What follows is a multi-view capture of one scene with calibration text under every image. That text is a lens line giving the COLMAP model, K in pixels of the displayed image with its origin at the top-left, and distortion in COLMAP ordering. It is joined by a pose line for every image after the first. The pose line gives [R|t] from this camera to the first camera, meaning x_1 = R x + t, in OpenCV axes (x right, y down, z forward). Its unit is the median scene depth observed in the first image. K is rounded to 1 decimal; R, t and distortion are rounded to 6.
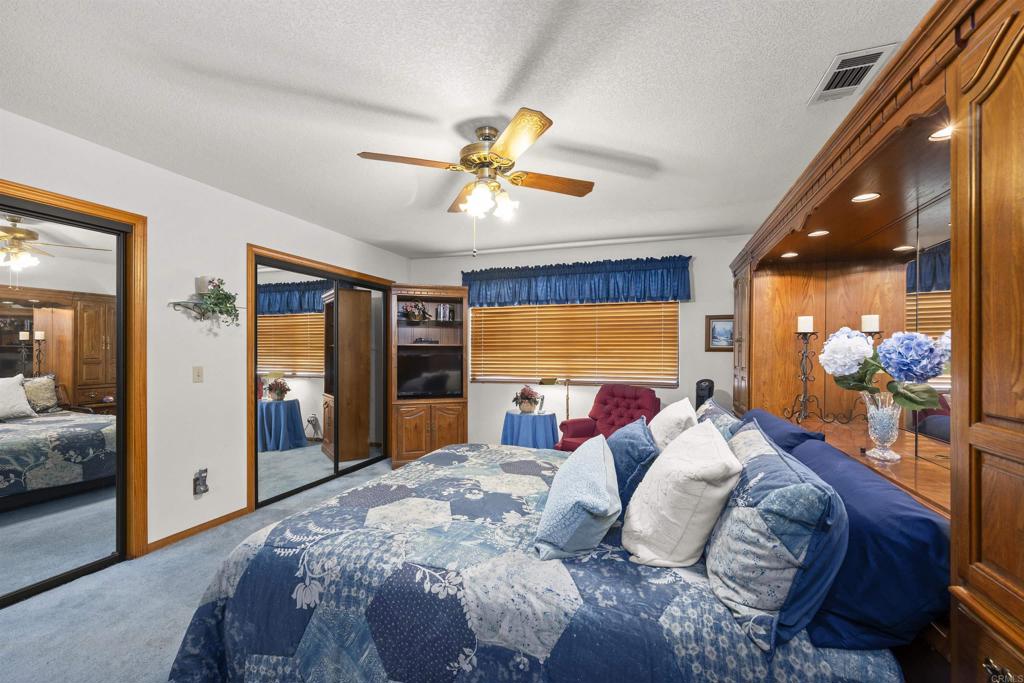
lens RADIAL K [[436.7, 0, 515.1], [0, 436.7, 347.4], [0, 0, 1]] dist [0.001406, 0.001601]
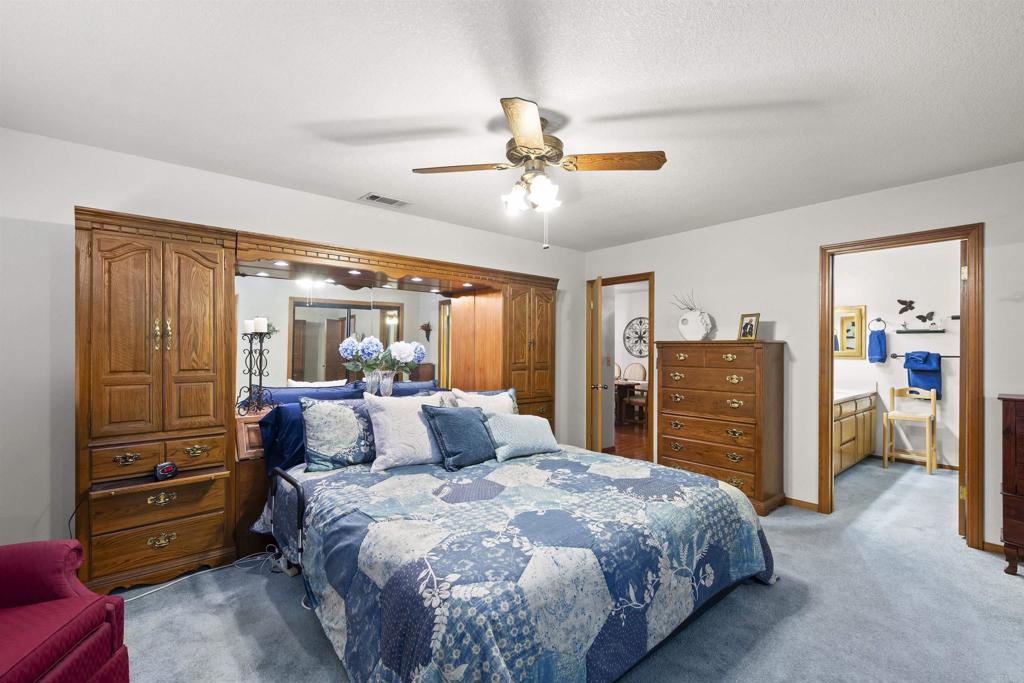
lens RADIAL K [[443.5, 0, 512.4], [0, 443.5, 346.4], [0, 0, 1]] dist [-0.014948, 0.000776]
pose [[-0.859225, -0.002821, 0.511590, -0.533008], [-0.009509, 0.999900, -0.010456, 0.008377], [-0.511509, -0.013849, -0.859166, 1.903287]]
